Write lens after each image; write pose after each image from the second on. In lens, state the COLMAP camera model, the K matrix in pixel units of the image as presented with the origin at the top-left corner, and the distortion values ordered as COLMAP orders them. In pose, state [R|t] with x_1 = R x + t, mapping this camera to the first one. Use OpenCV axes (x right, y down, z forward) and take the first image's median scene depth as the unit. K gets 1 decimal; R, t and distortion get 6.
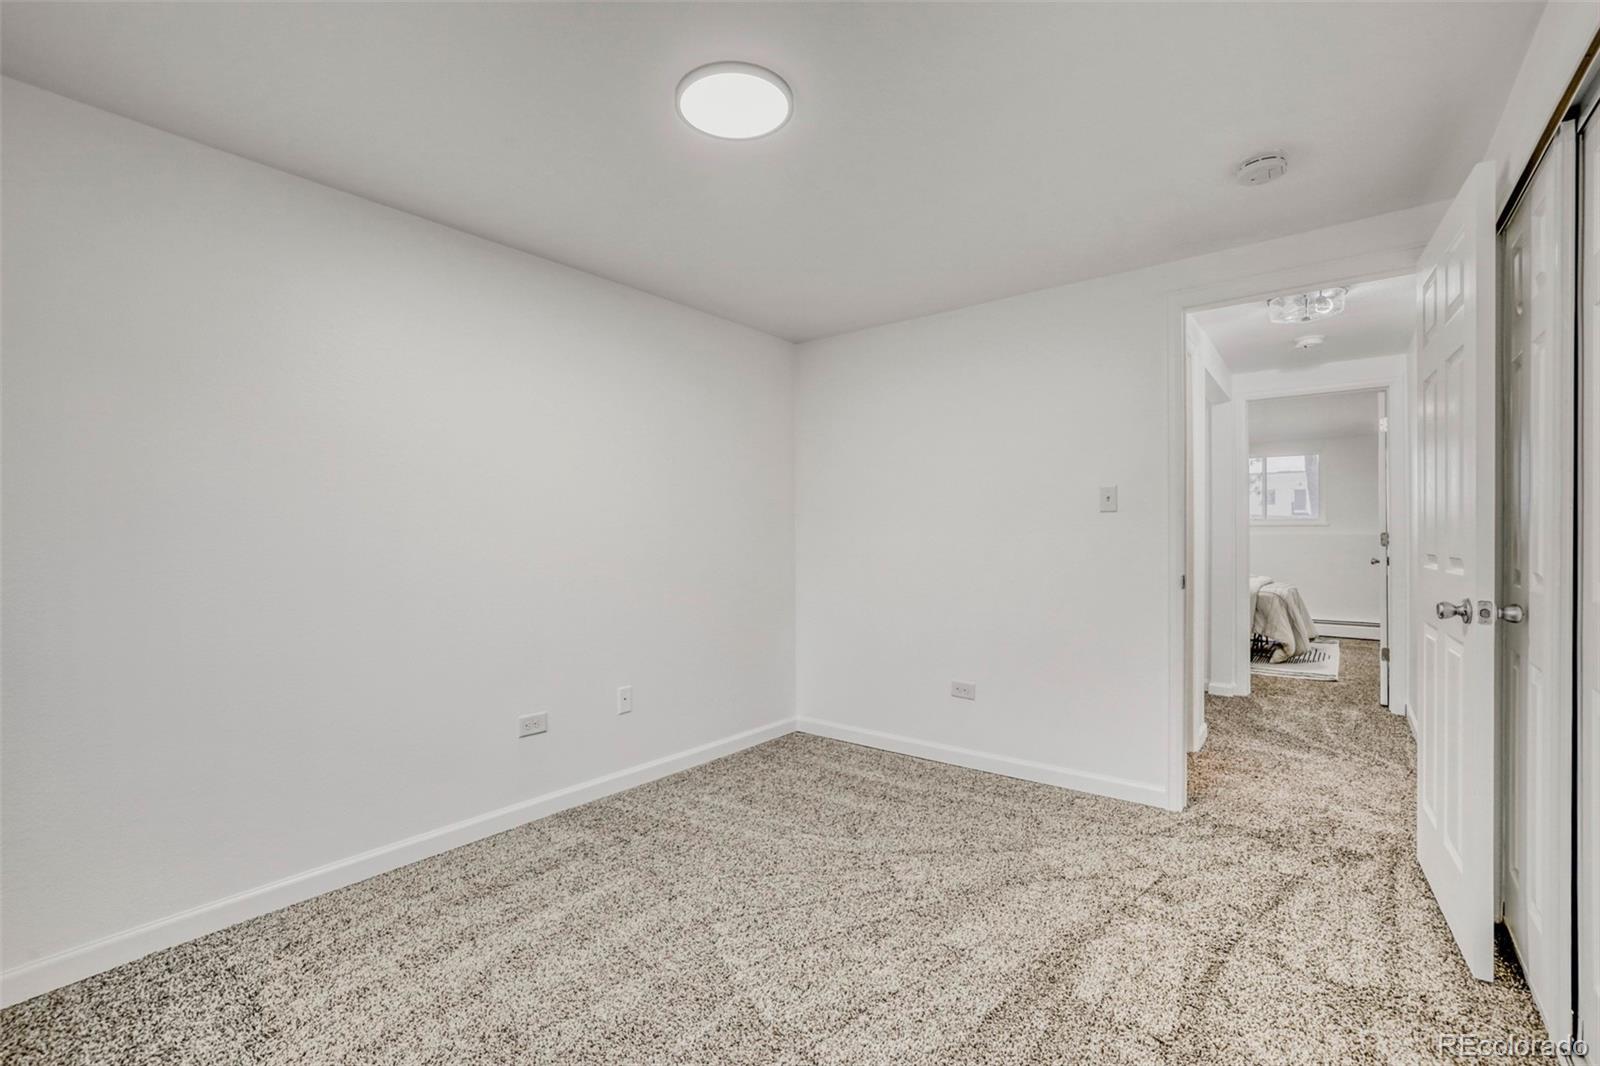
lens RADIAL K [[706.9, 0, 800.0], [0, 706.9, 533.0], [0, 0, 1]] dist [-0.057409, 0.045265]
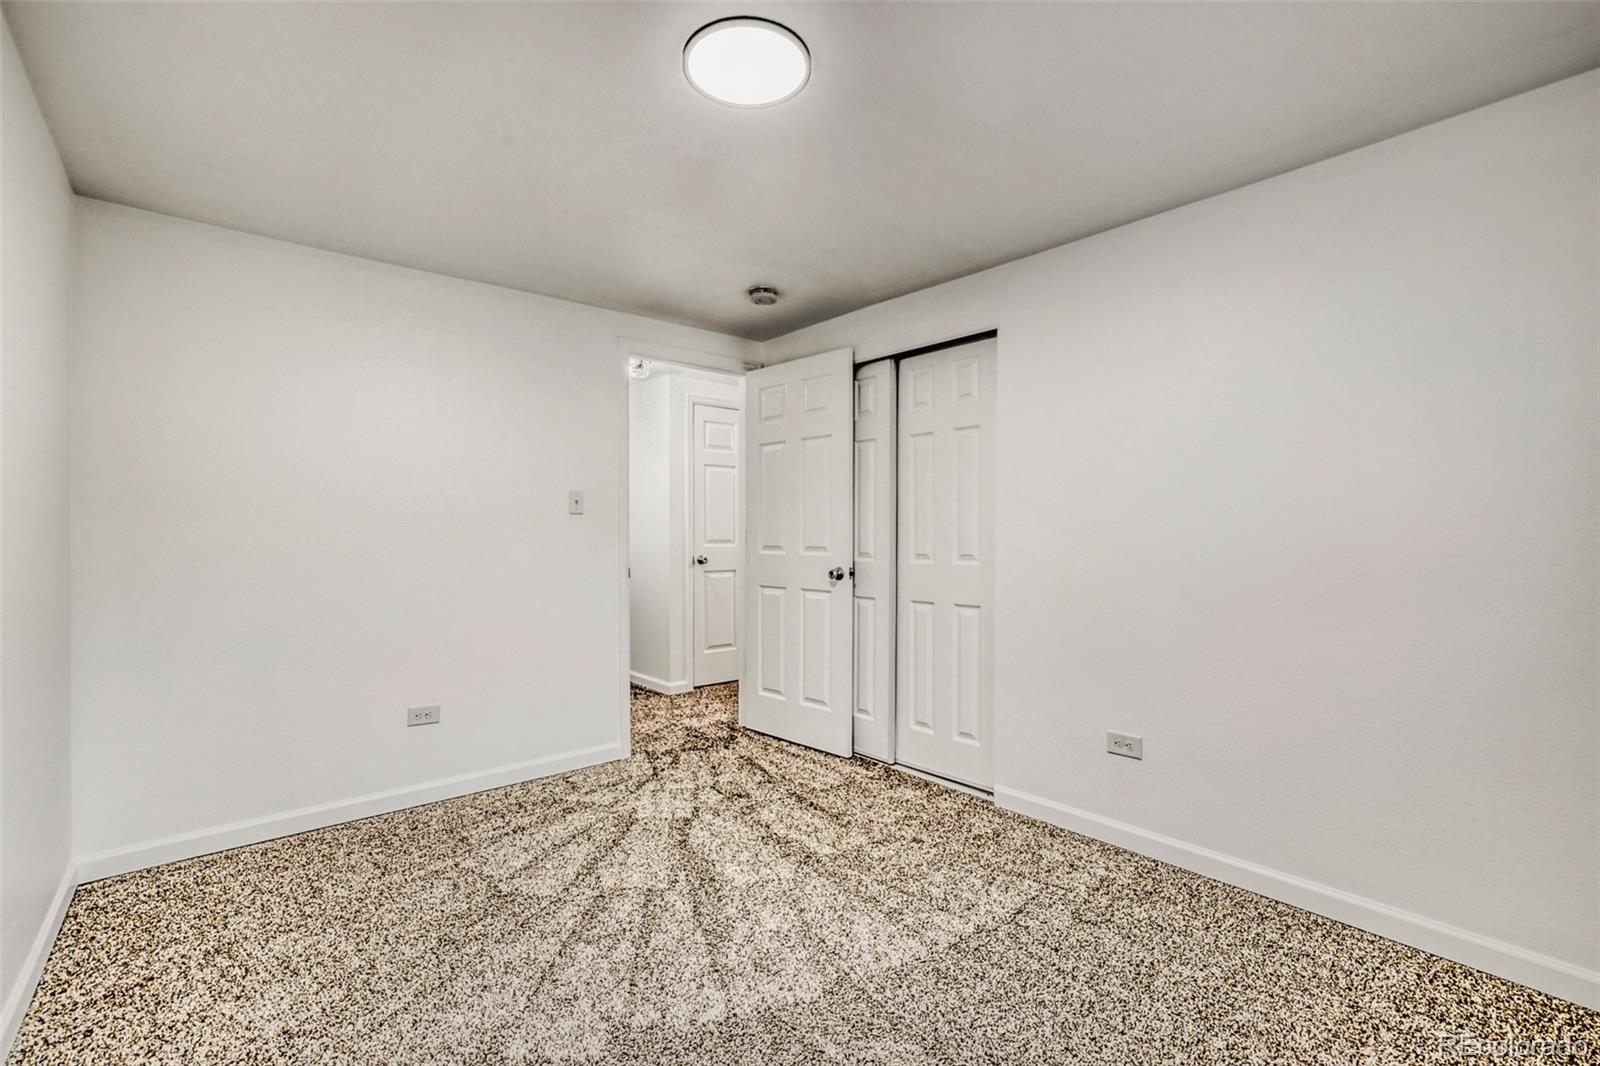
lens RADIAL K [[689.5, 0, 791.7], [0, 689.5, 541.9], [0, 0, 1]] dist [-0.027419, 0.014967]
pose [[0.201762, -0.011202, 0.979370, -0.629723], [-0.001926, 0.999928, 0.011834, 0.000297], [-0.979433, -0.004274, 0.201726, 0.495284]]
